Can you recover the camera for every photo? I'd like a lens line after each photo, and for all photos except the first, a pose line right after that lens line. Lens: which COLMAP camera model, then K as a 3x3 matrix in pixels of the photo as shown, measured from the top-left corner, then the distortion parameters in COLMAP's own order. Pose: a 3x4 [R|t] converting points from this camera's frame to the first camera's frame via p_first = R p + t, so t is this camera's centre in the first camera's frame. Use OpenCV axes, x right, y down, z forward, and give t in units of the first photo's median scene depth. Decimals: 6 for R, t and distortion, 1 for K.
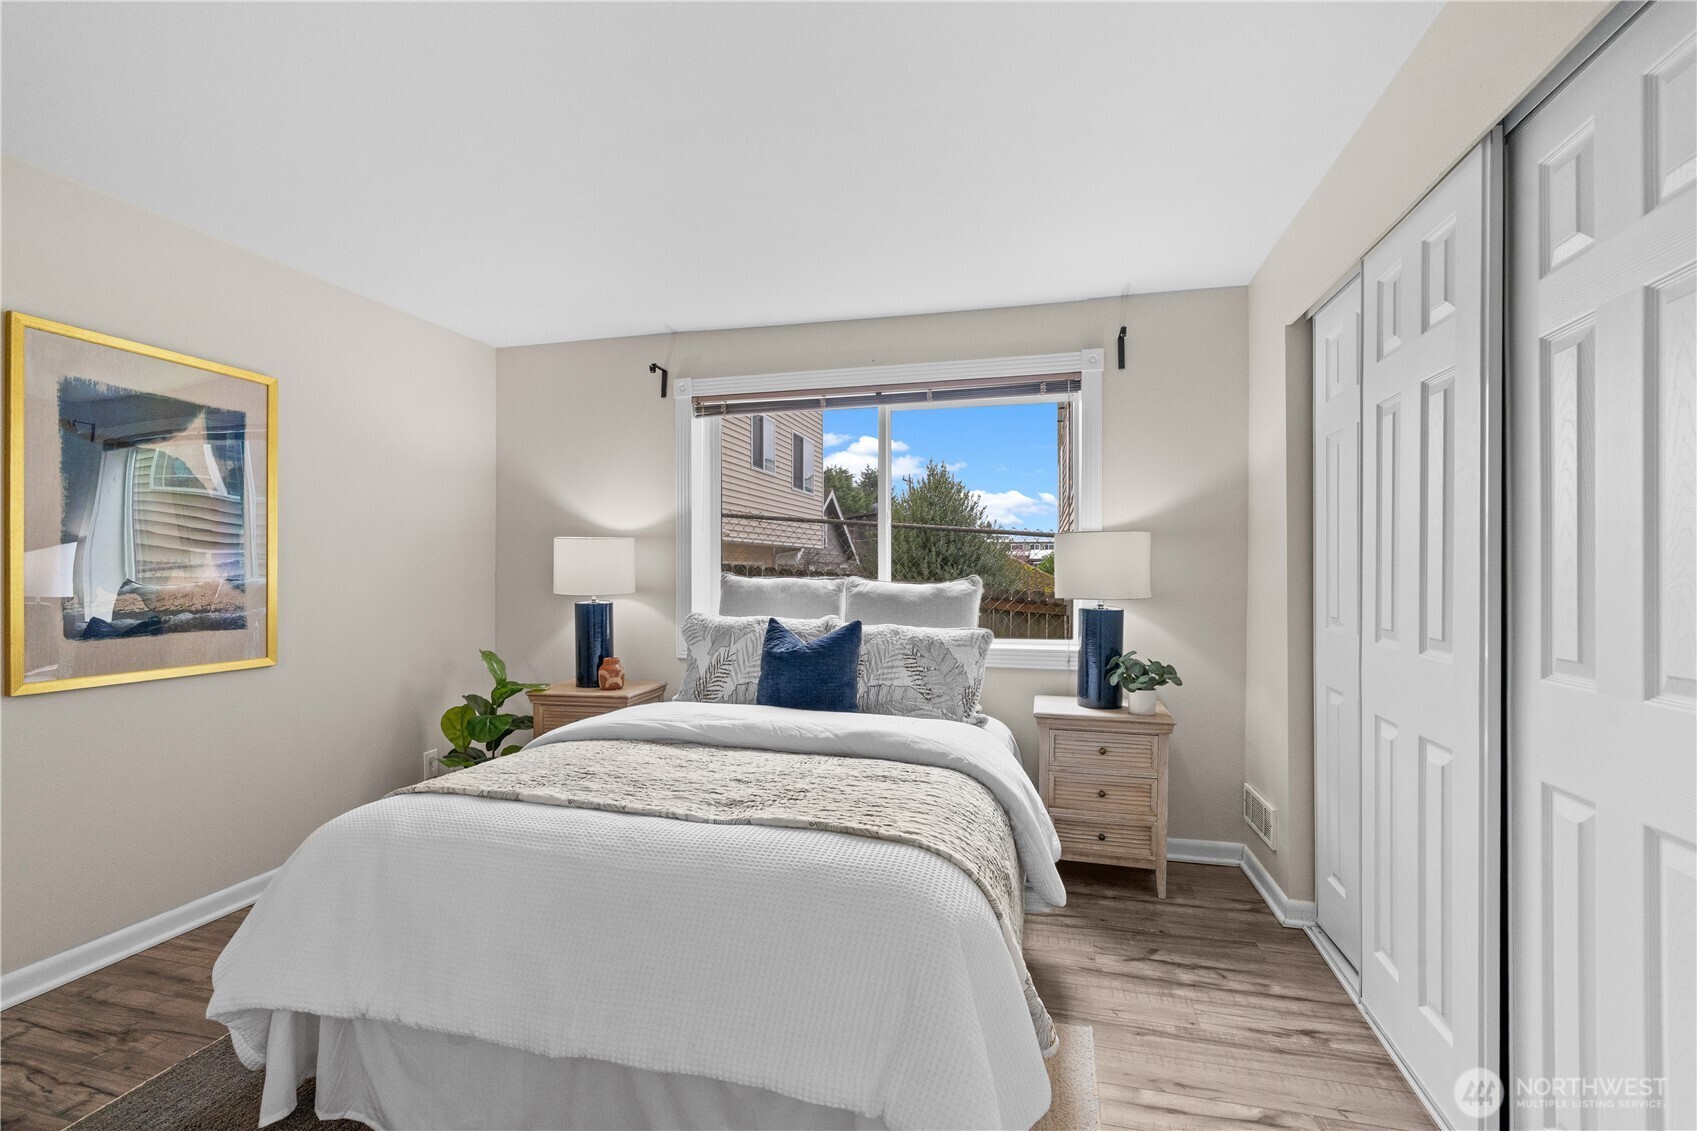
lens RADIAL K [[767.7, 0, 850.5], [0, 767.7, 568.5], [0, 0, 1]] dist [-0.005070, 0.000183]
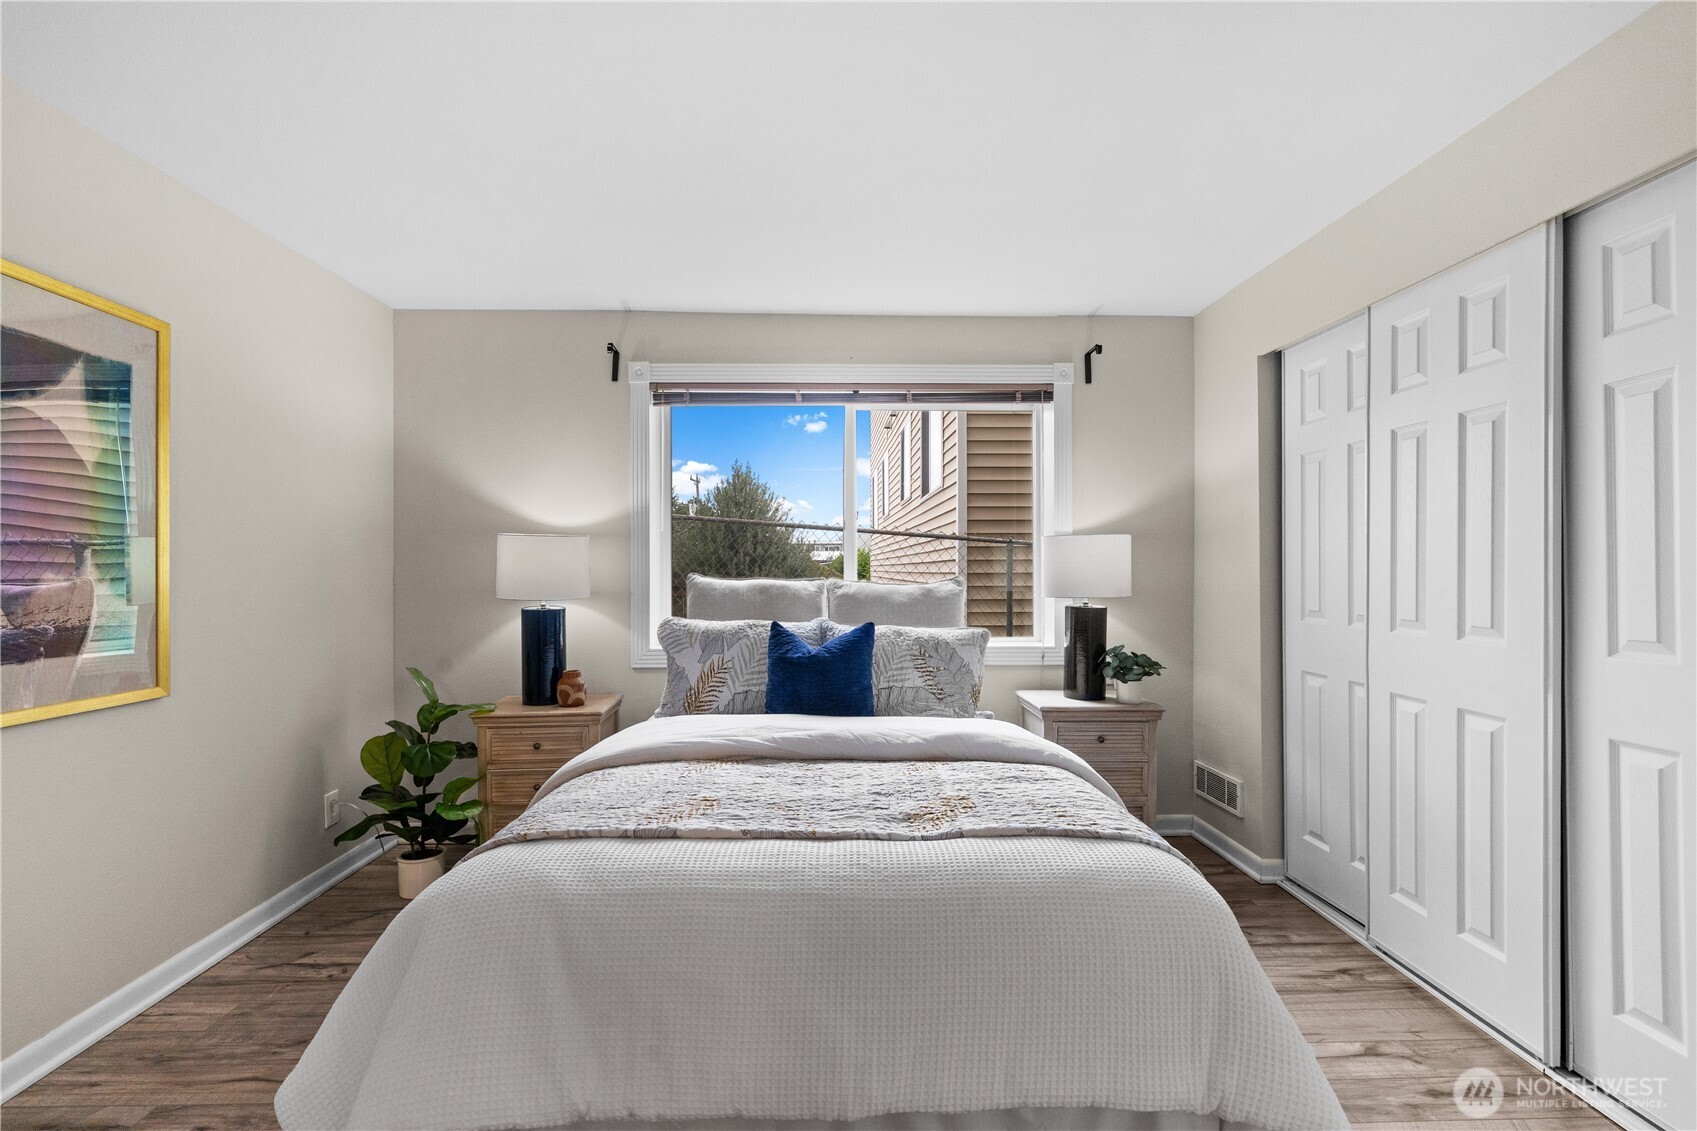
lens RADIAL K [[767.7, 0, 834.4], [0, 767.7, 565.6], [0, 0, 1]] dist [-0.005116, -0.000225]
pose [[0.959775, -0.000036, 0.280769, -0.332244], [0.001508, 0.999986, -0.005028, 0.000297], [-0.280765, 0.005249, 0.959762, 0.076822]]
